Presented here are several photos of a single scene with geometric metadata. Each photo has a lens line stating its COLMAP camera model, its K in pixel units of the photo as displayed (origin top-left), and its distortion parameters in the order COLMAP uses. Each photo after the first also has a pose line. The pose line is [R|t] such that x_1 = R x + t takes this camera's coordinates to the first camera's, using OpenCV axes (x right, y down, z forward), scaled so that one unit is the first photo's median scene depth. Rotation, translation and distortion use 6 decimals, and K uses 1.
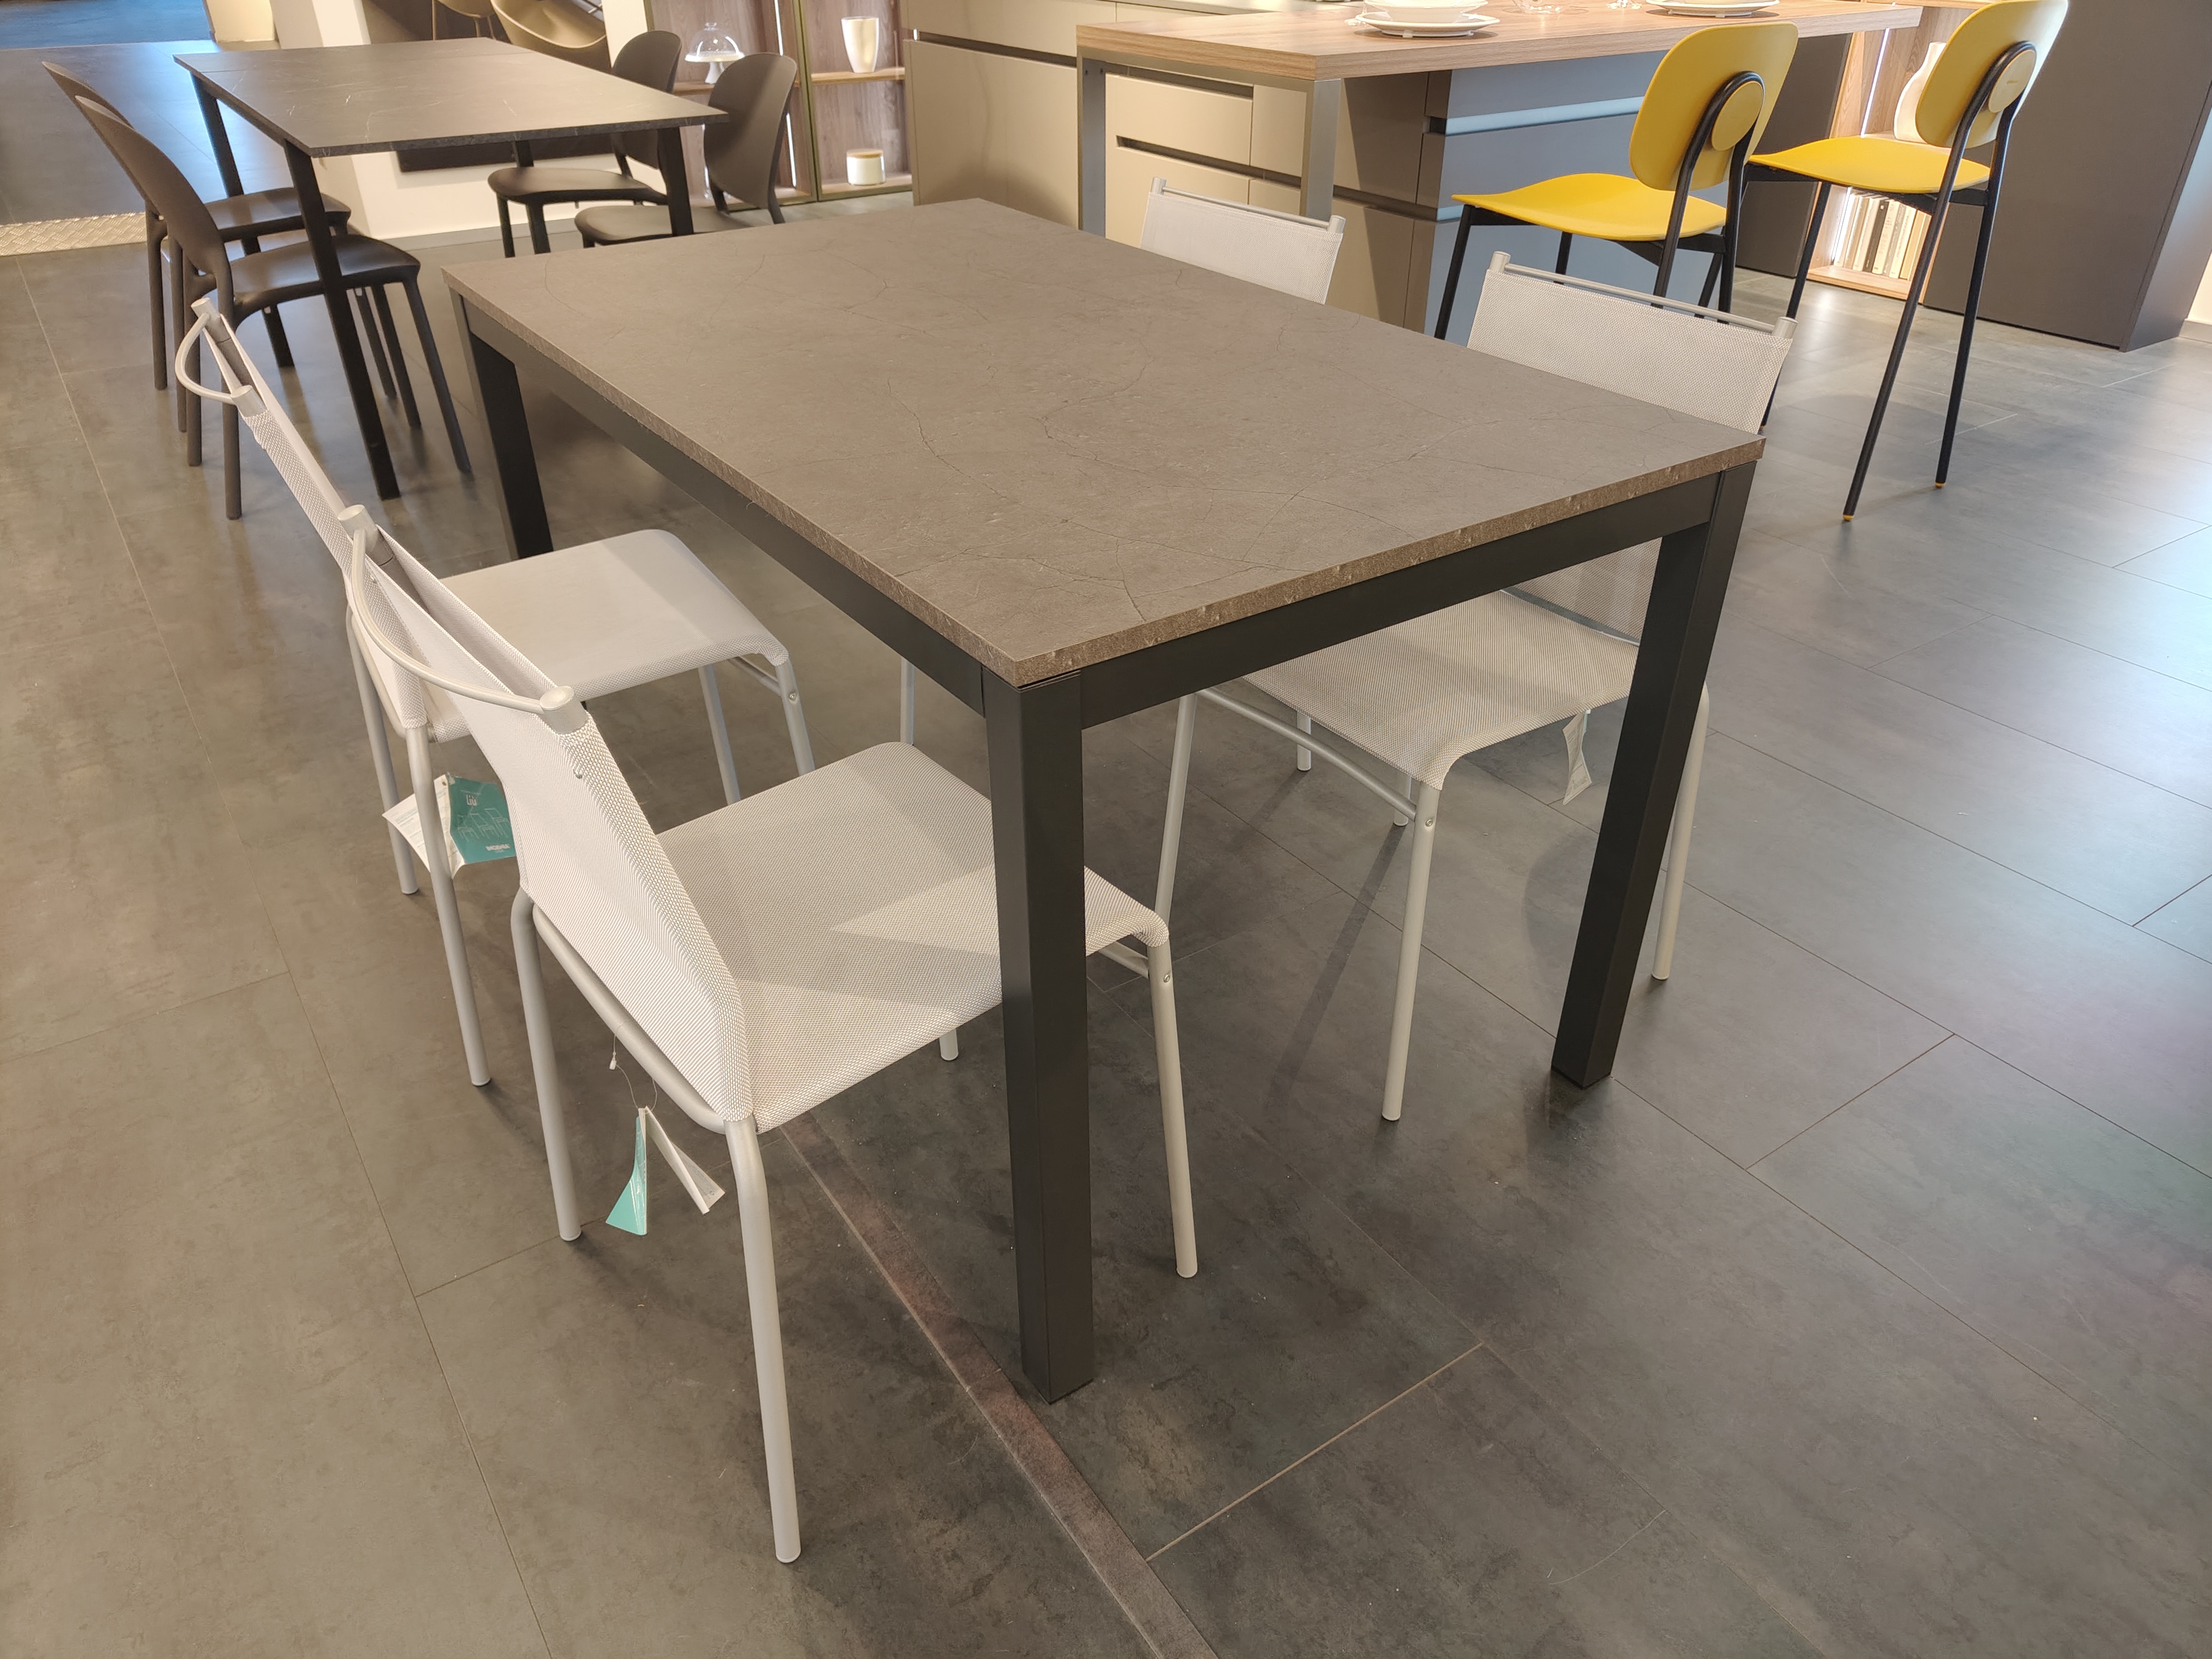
lens RADIAL K [[1539.5, 0, 1108.2], [0, 1539.5, 822.7], [0, 0, 1]] dist [0.004005, 0.005920]
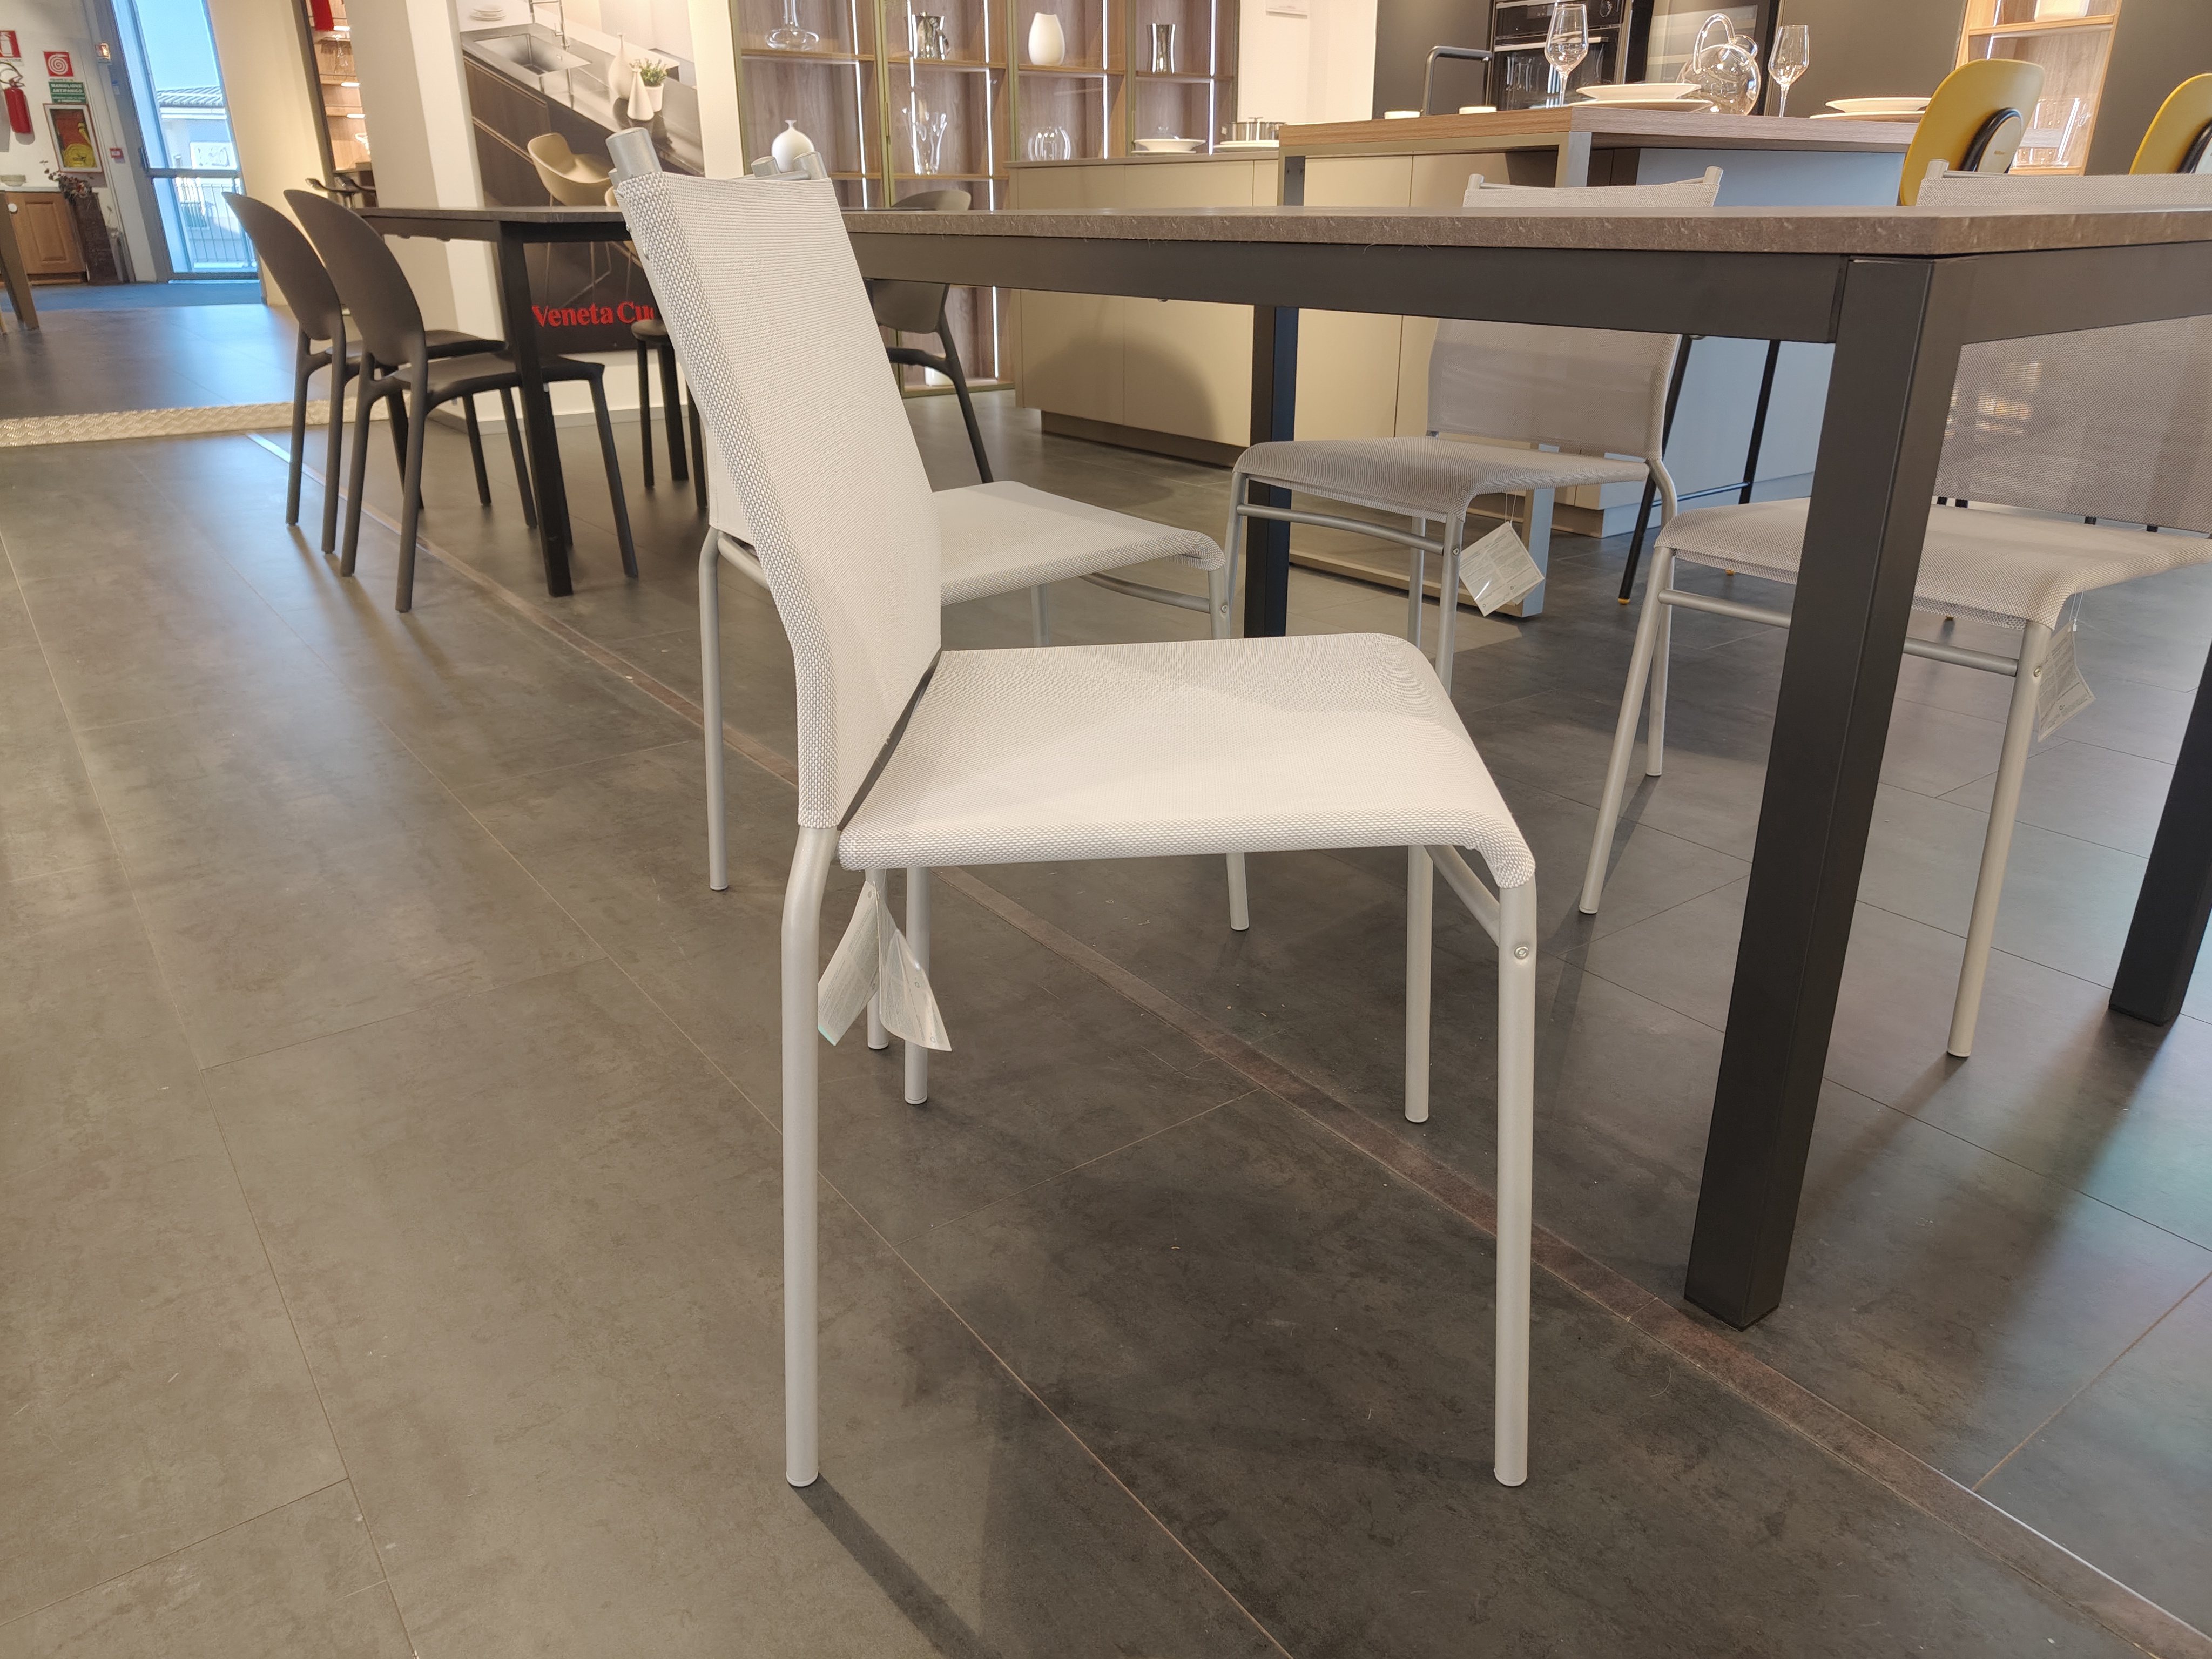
lens RADIAL K [[1539.5, 0, 1102.3], [0, 1539.5, 835.8], [0, 0, 1]] dist [0.004005, 0.005920]
pose [[0.999360, -0.016656, 0.031646, -0.364054], [0.021853, 0.984907, -0.171698, 0.238310], [-0.028308, 0.172279, 0.984641, 0.167888]]
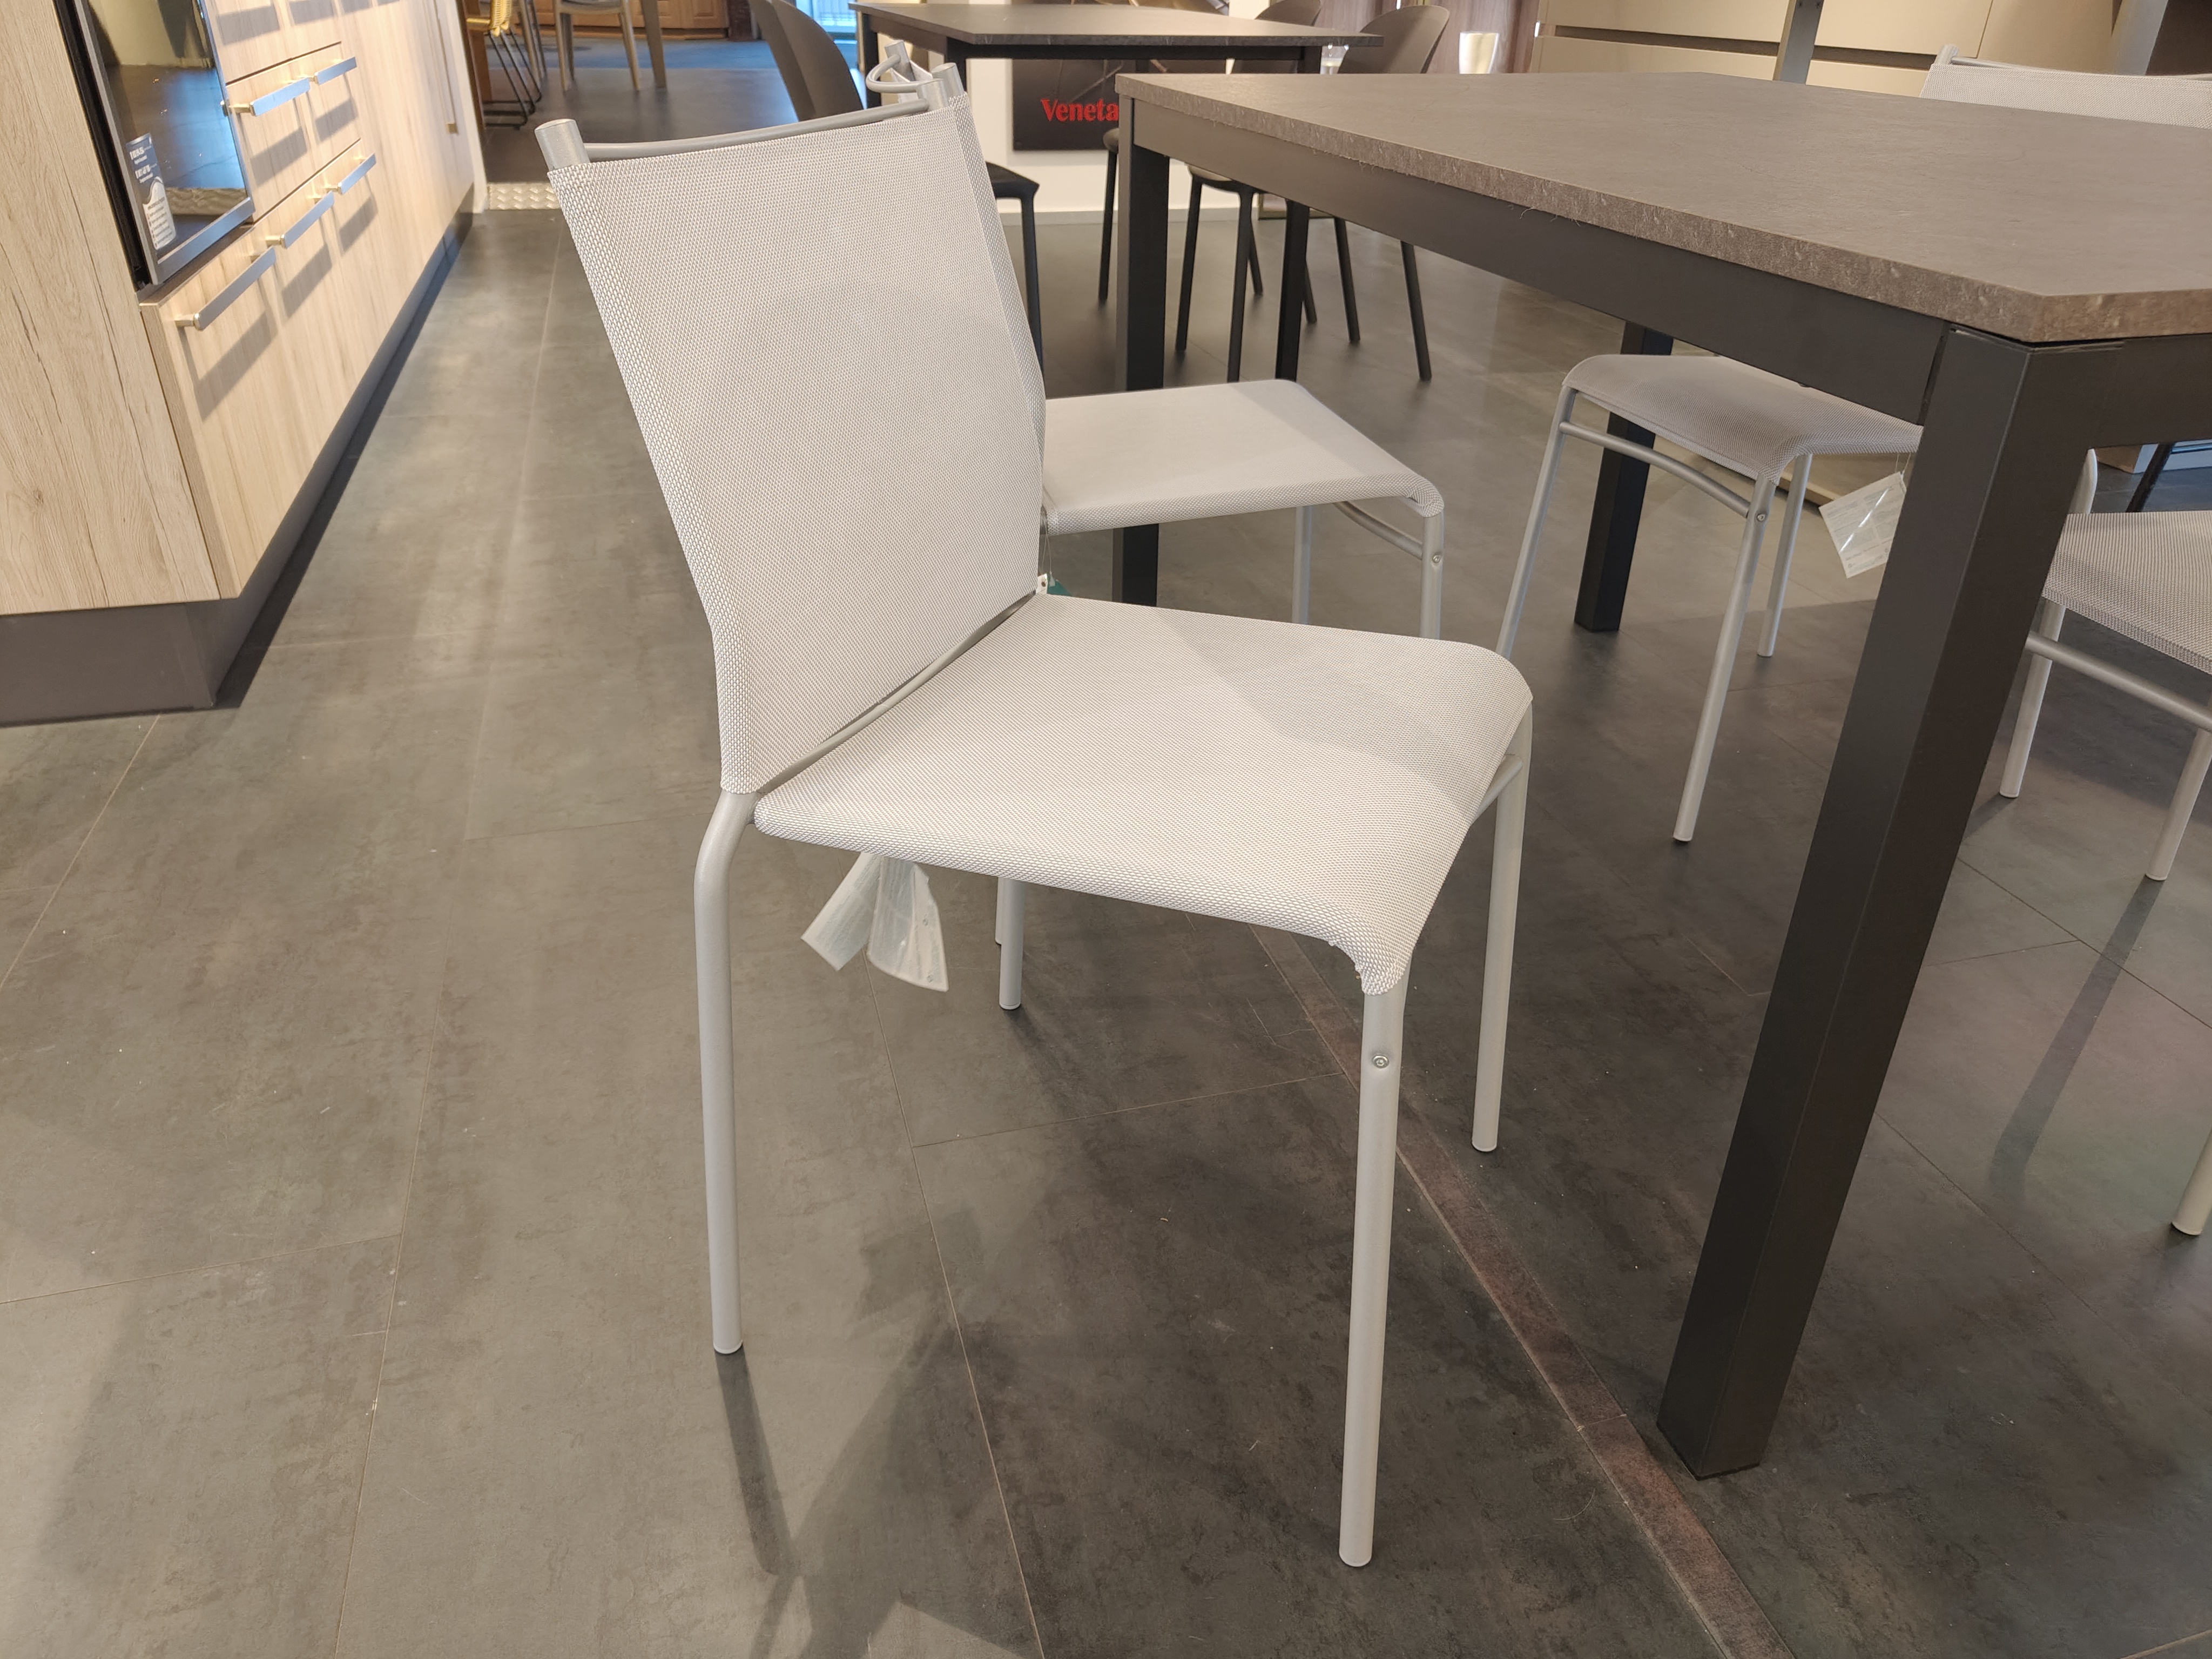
lens RADIAL K [[1539.5, 0, 1112.1], [0, 1539.5, 829.4], [0, 0, 1]] dist [0.004005, 0.005920]
pose [[0.948802, 0.171491, -0.265266, -0.149048], [-0.184860, 0.982419, -0.026084, 0.137020], [0.256129, 0.073786, 0.963822, 0.193447]]
